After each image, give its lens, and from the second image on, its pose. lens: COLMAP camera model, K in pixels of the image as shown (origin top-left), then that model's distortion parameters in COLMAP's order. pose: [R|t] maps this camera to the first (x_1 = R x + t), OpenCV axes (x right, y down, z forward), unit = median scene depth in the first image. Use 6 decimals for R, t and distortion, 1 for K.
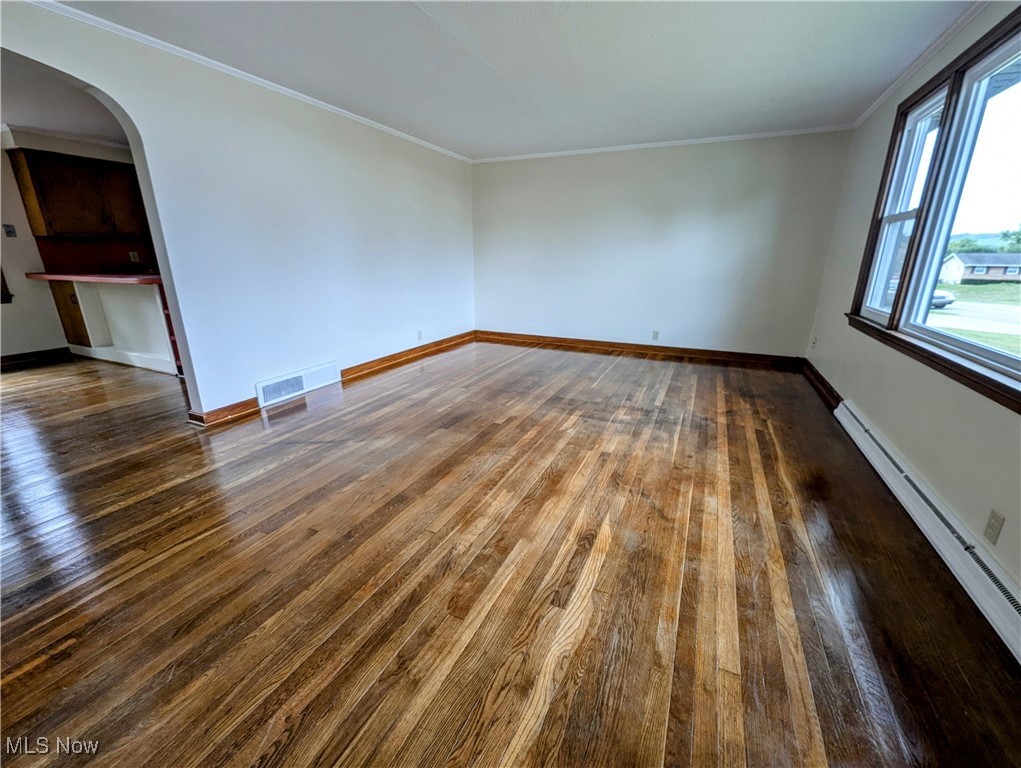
lens RADIAL K [[425.3, 0, 513.0], [0, 425.3, 388.4], [0, 0, 1]] dist [-0.001629, -0.000196]
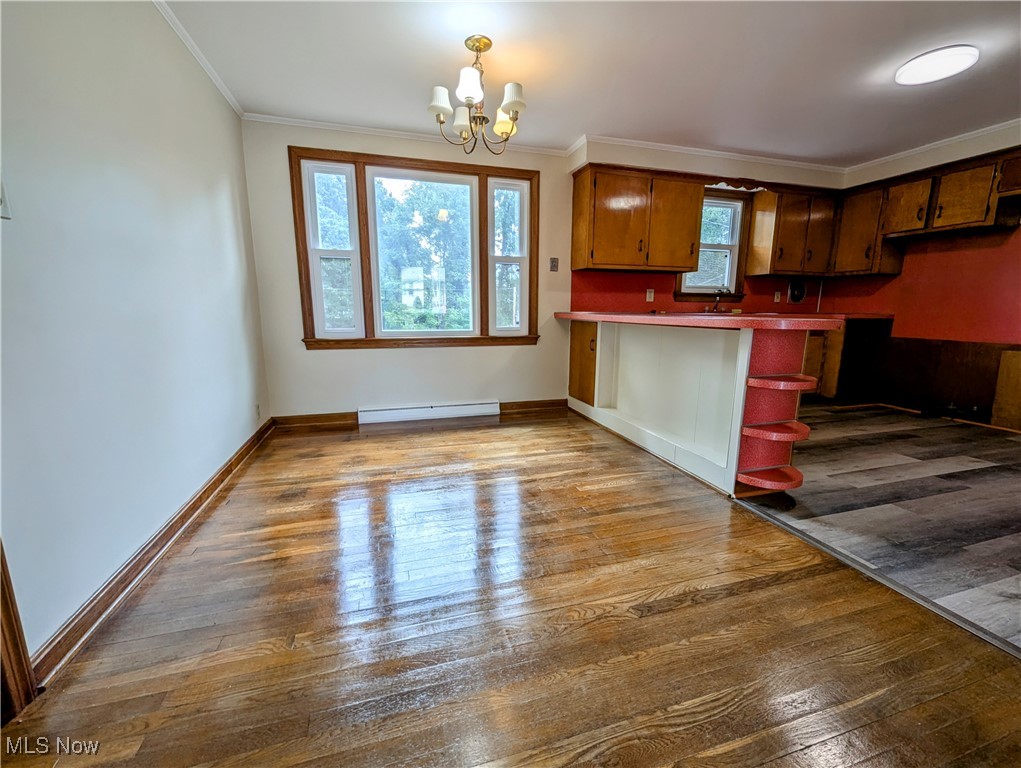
lens RADIAL K [[425.3, 0, 513.0], [0, 425.3, 388.4], [0, 0, 1]] dist [-0.001629, -0.000196]
pose [[0.660624, 0.138768, -0.737780, -0.527994], [-0.228376, 0.973338, -0.021418, -0.079560], [0.715137, 0.182640, 0.674701, 0.371320]]
